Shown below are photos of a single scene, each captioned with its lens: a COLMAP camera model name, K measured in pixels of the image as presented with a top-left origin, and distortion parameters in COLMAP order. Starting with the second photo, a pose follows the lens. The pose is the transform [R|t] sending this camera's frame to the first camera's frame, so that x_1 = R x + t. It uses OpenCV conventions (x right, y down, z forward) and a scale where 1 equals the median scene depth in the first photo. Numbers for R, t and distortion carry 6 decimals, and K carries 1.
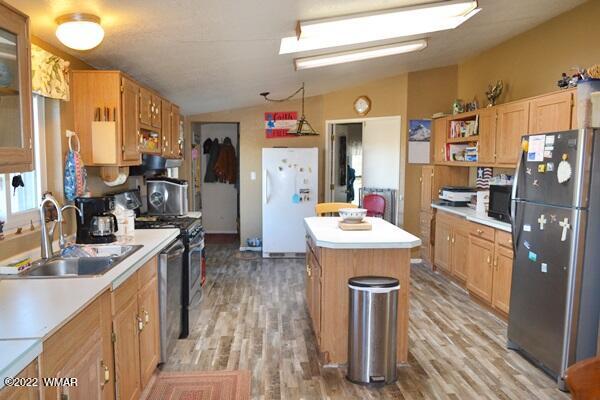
lens RADIAL K [[475.7, 0, 298.7], [0, 475.7, 200.4], [0, 0, 1]] dist [-0.013789, -0.004207]
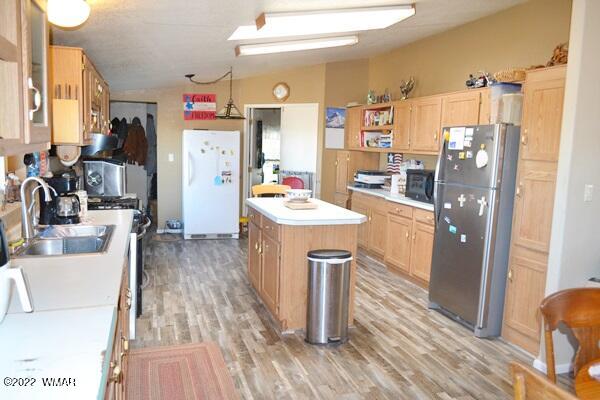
lens RADIAL K [[475.7, 0, 302.0], [0, 475.7, 200.8], [0, 0, 1]] dist [-0.013789, -0.004207]
pose [[0.969859, -0.005256, 0.243608, -0.146993], [-0.003455, 0.999370, 0.035319, 0.004854], [-0.243641, -0.035096, 0.969230, -0.055761]]
